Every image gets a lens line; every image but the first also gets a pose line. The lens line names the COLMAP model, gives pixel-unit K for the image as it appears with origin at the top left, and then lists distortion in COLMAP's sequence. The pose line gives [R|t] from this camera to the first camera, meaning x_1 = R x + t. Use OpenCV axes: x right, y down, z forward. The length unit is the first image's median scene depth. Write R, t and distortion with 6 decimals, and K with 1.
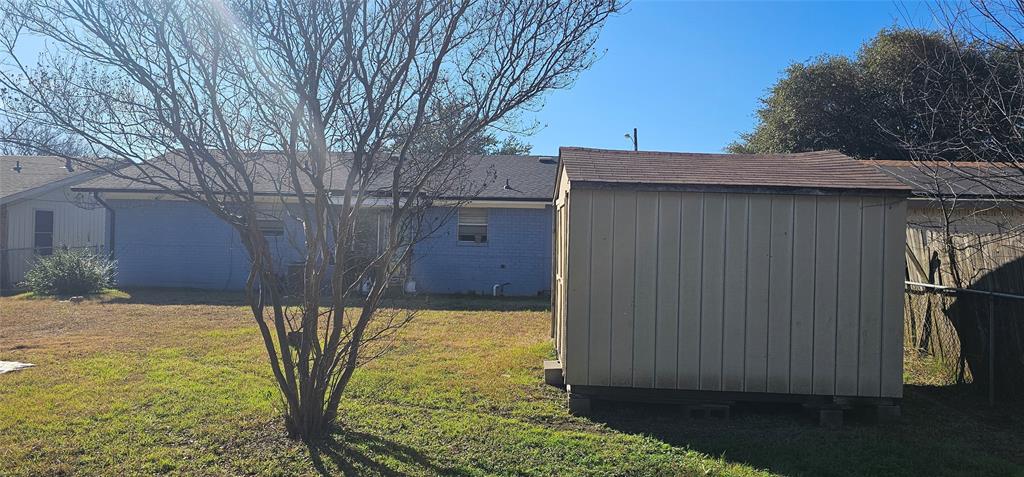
lens RADIAL K [[673.6, 0, 516.6], [0, 673.6, 213.0], [0, 0, 1]] dist [0.042066, -0.049601]
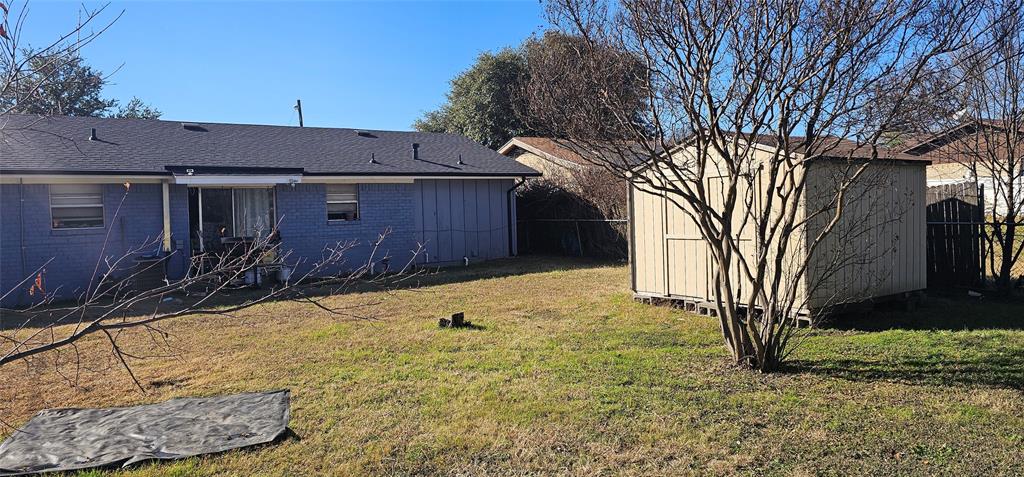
lens RADIAL K [[673.6, 0, 516.6], [0, 673.6, 213.0], [0, 0, 1]] dist [0.042066, -0.049601]
pose [[0.796584, -0.050247, 0.602436, -0.371650], [0.028545, 0.998555, 0.045542, -0.002656], [-0.603854, -0.019081, 0.796867, 0.093946]]
